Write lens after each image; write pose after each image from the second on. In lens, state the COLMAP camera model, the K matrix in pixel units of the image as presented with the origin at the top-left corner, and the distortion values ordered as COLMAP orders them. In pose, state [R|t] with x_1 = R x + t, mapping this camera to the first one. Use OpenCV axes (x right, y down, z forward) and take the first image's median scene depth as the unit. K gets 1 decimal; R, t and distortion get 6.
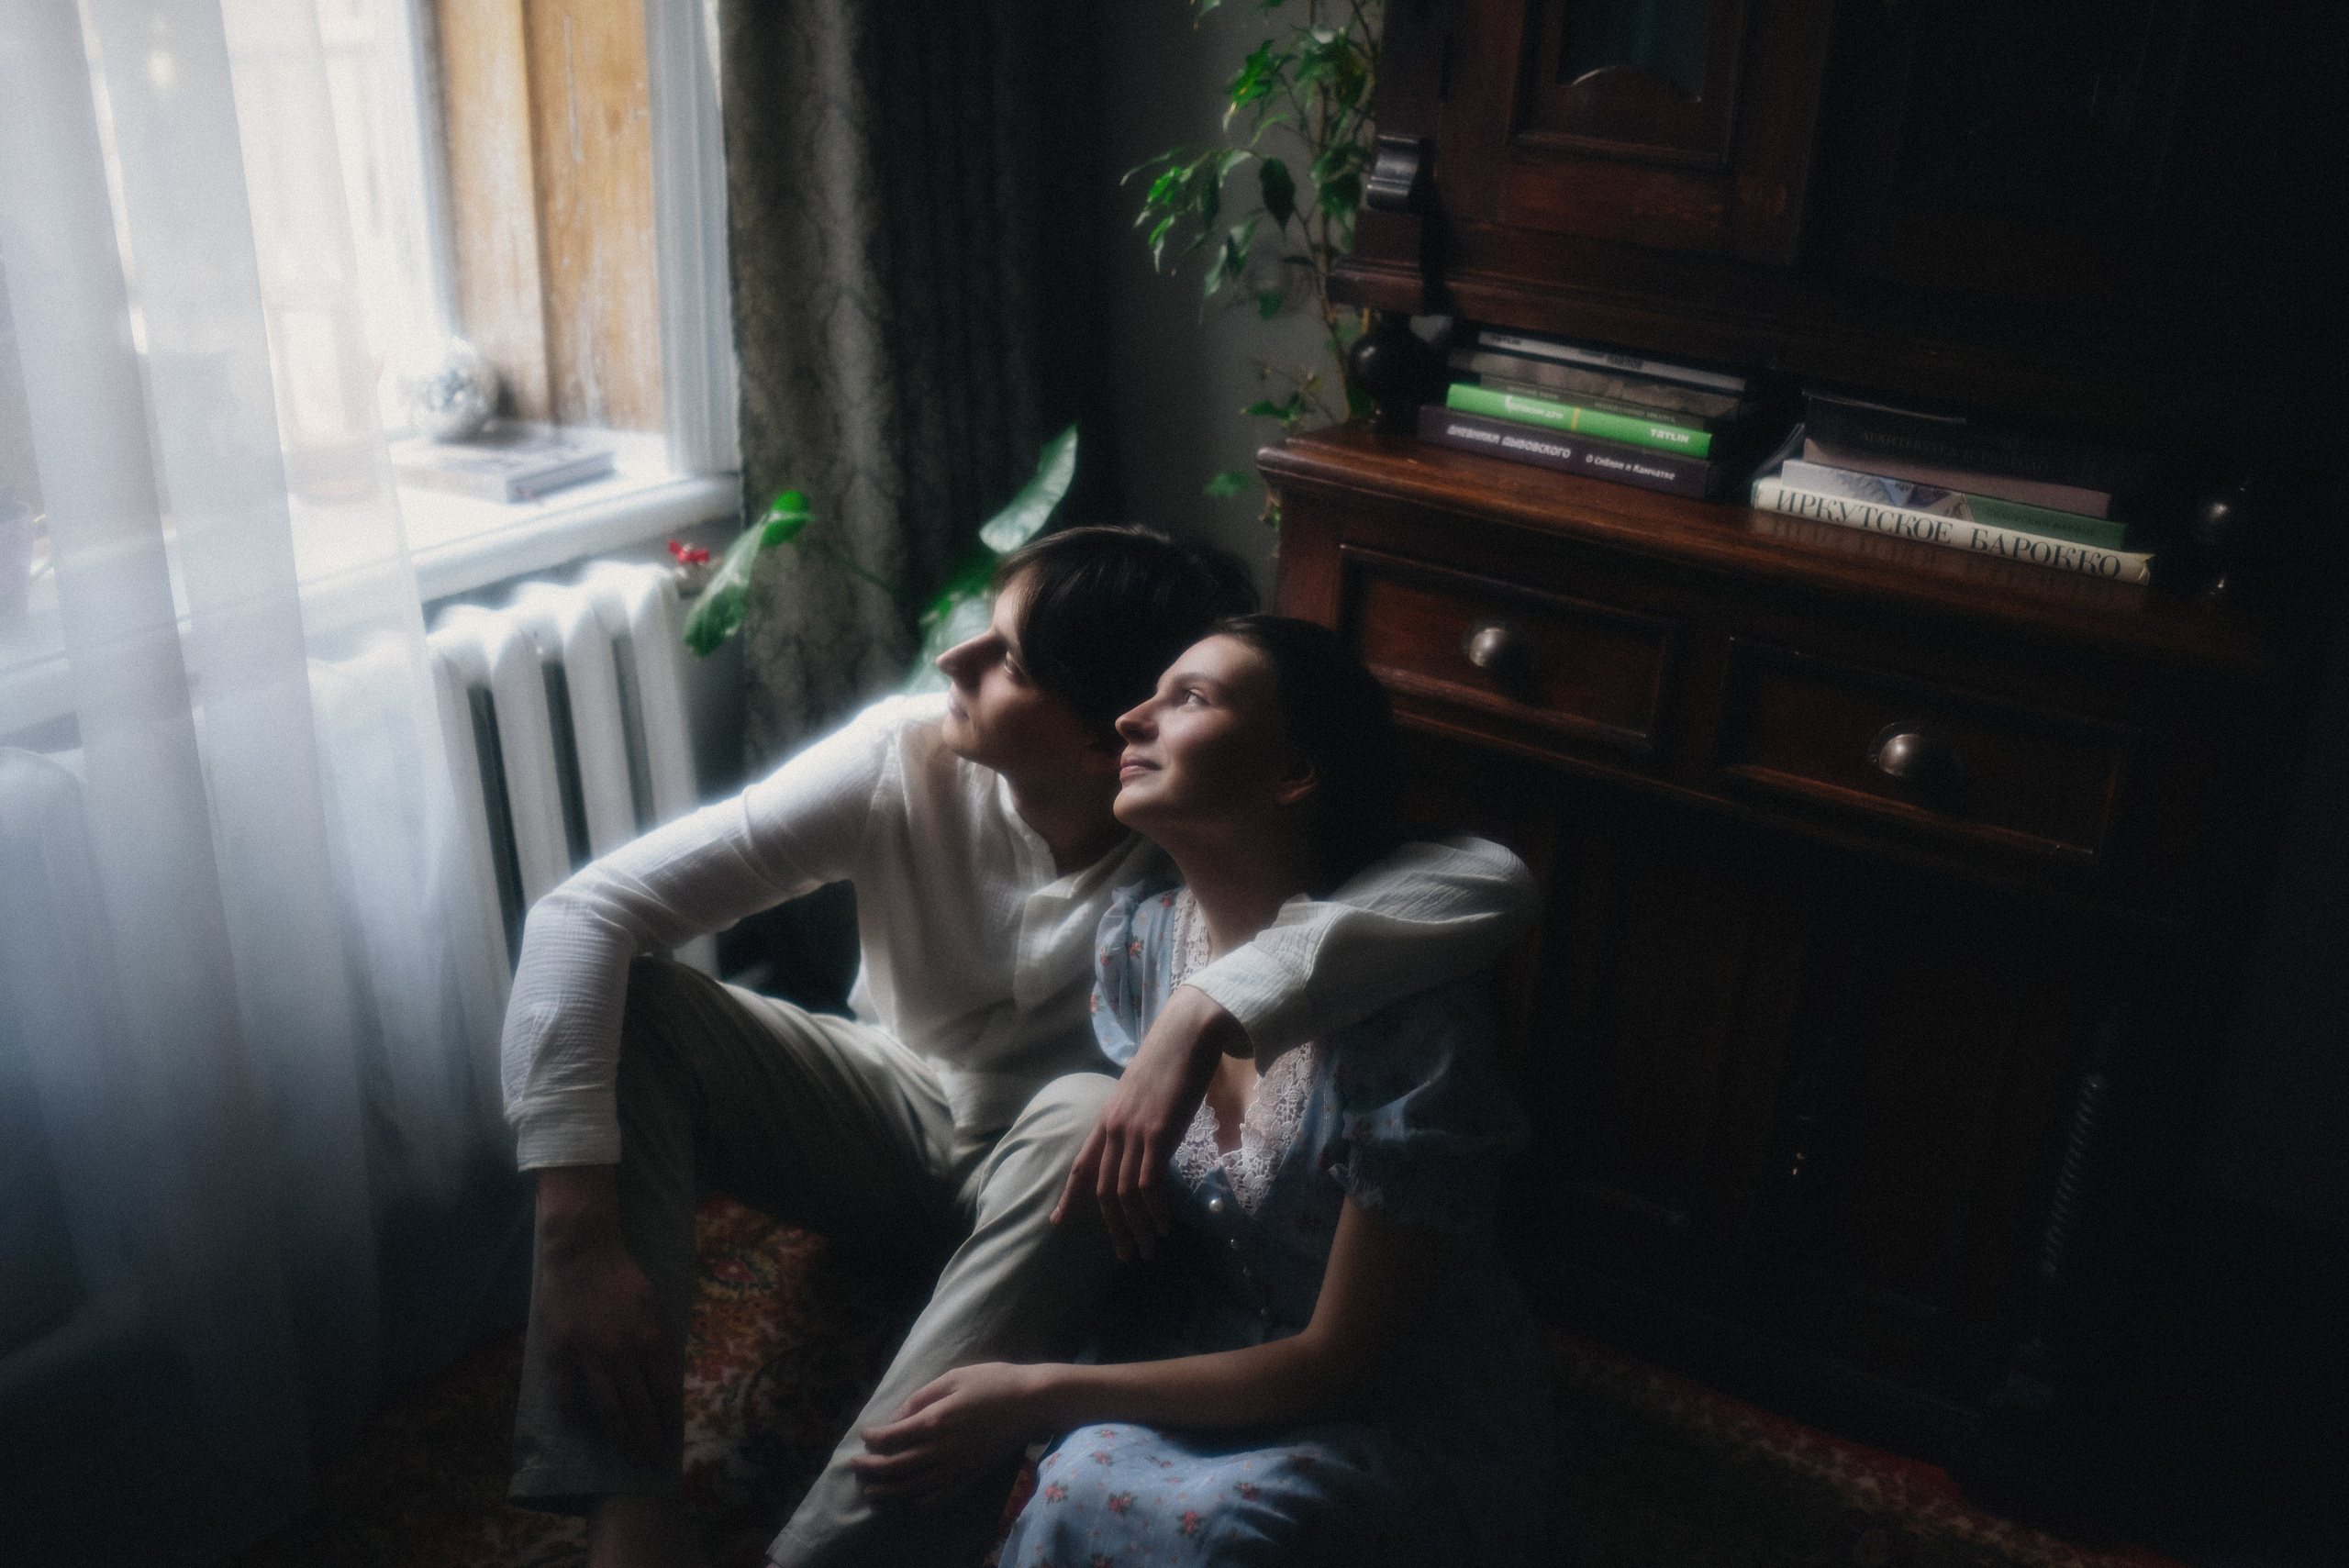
lens RADIAL K [[2251.2, 0, 1171.2], [0, 2251.2, 788.0], [0, 0, 1]] dist [-0.015870, 0.001244]
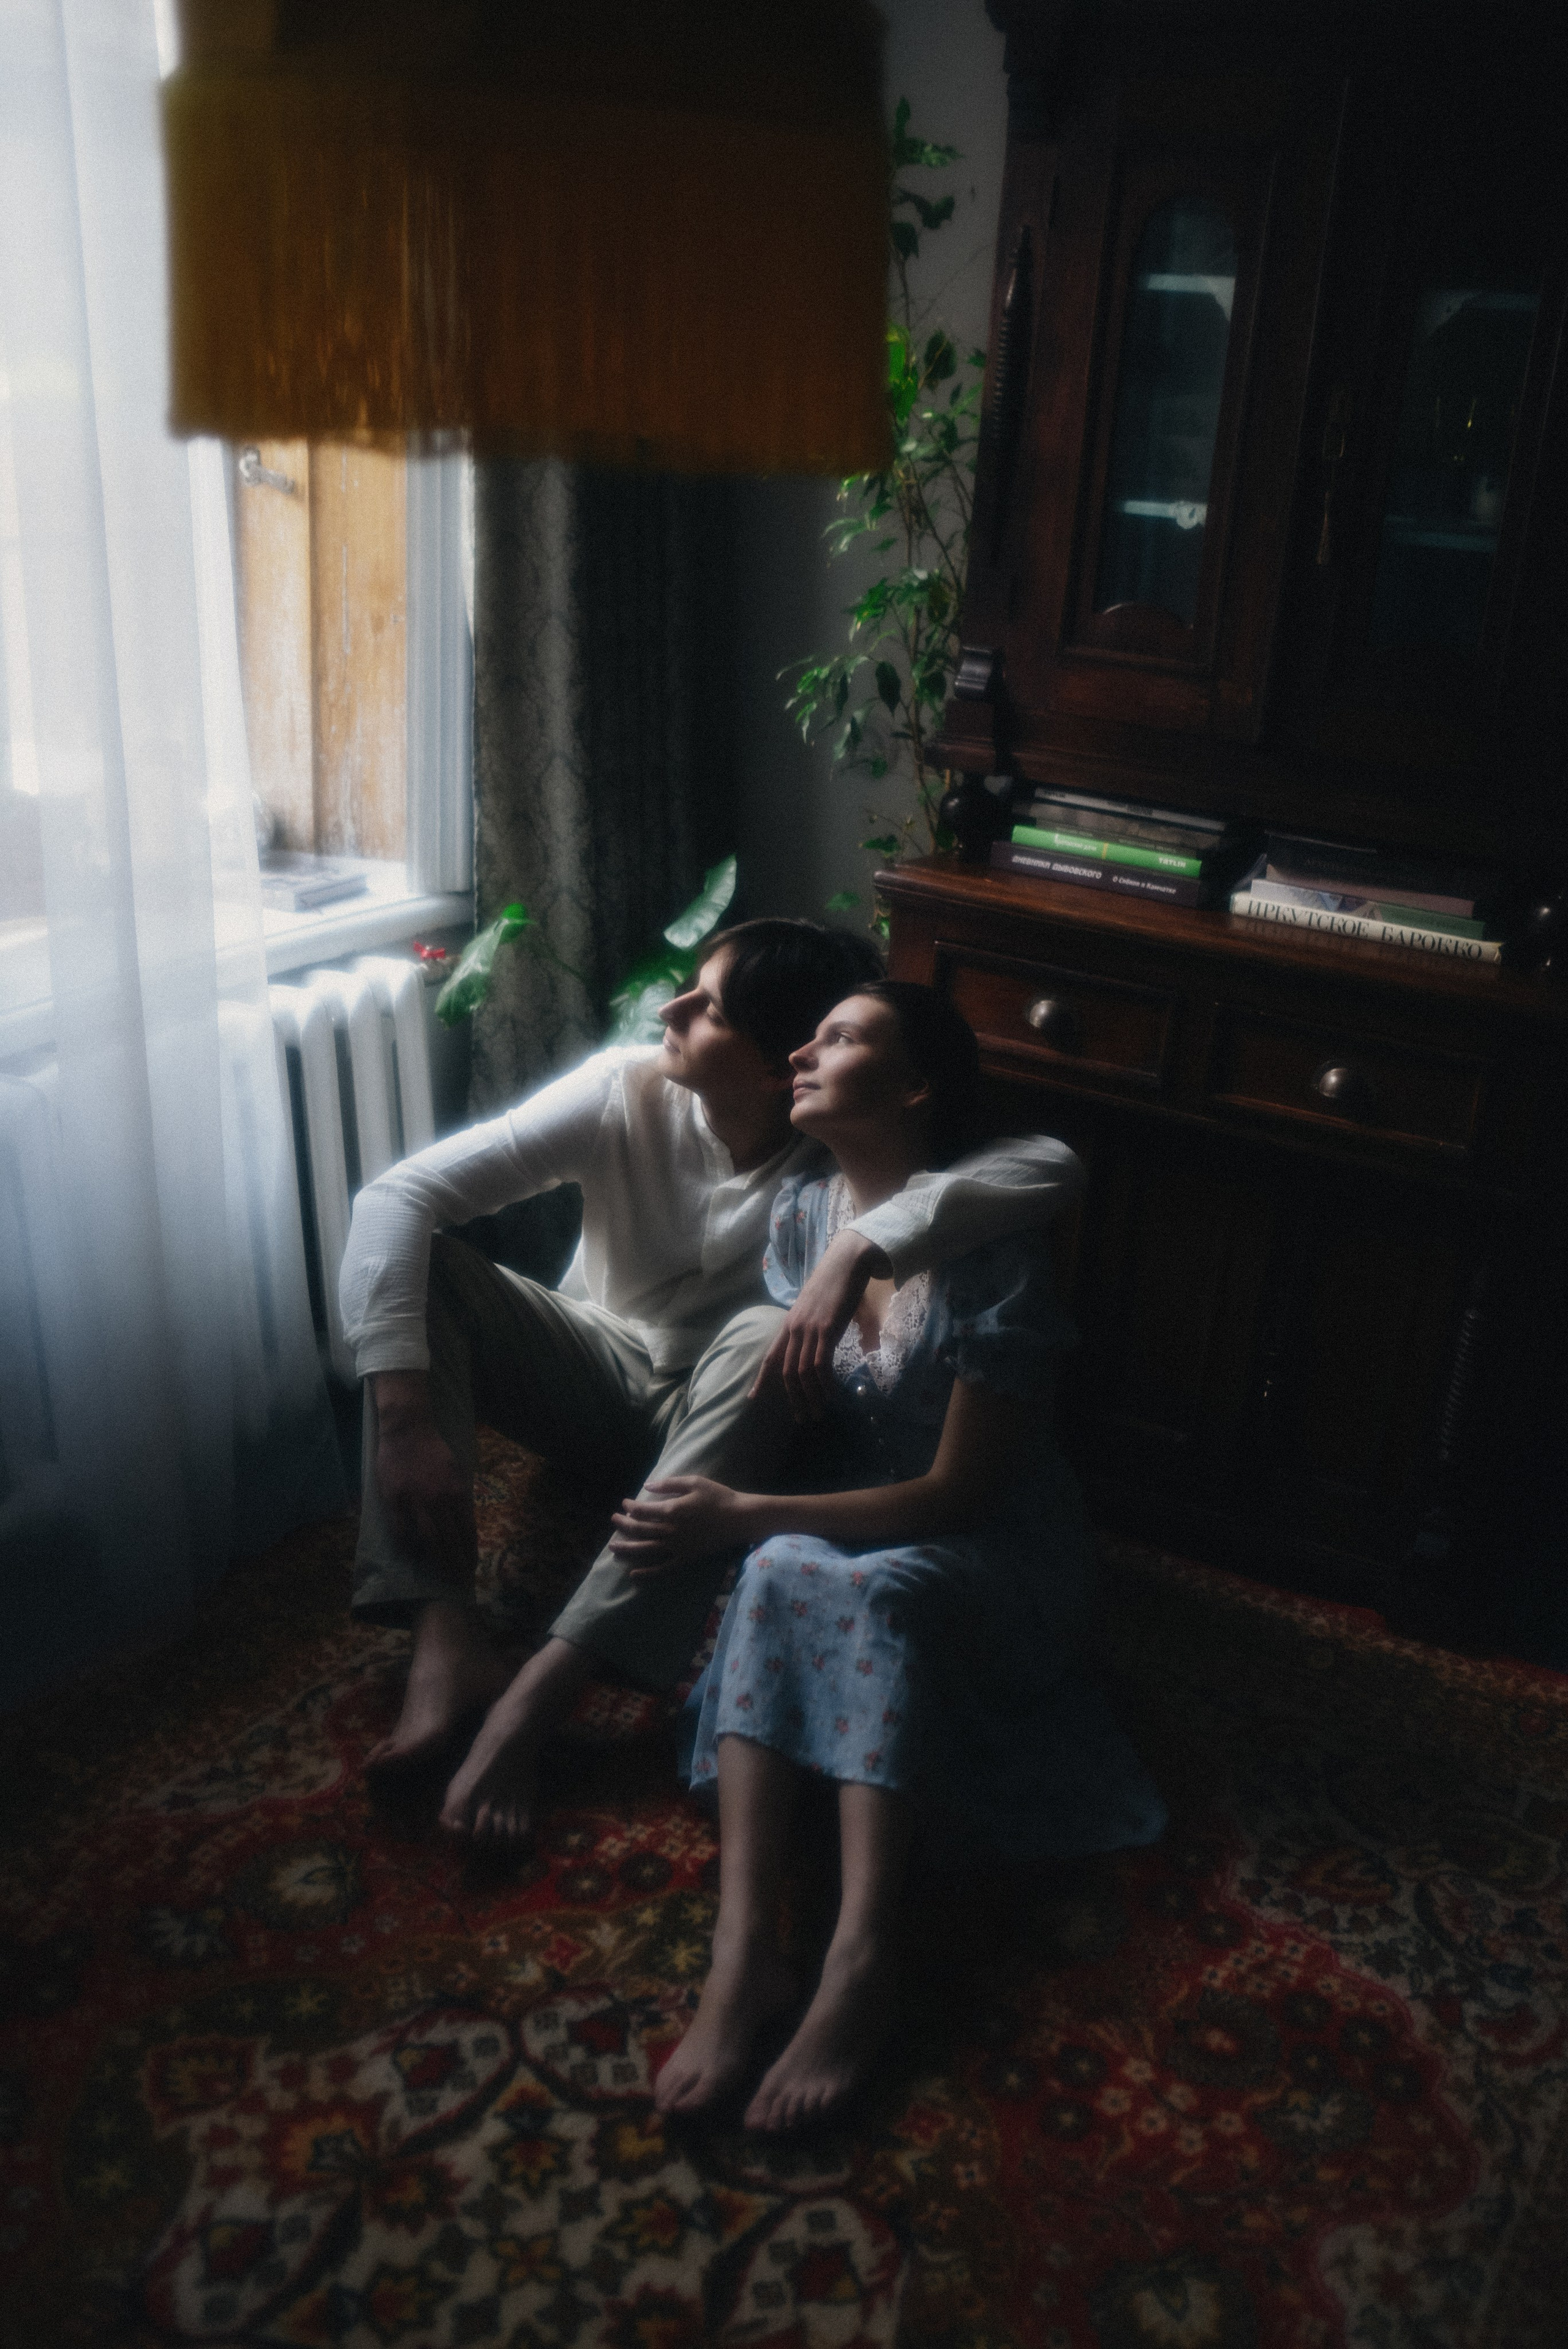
lens RADIAL K [[2251.3, 0, 785.9], [0, 2251.3, 1170.3], [0, 0, 1]] dist [-0.015870, 0.001244]
pose [[0.998735, 0.002743, 0.050203, -0.088434], [-0.000724, 0.999192, -0.040175, 0.091204], [-0.050273, 0.040088, 0.997931, -0.378184]]
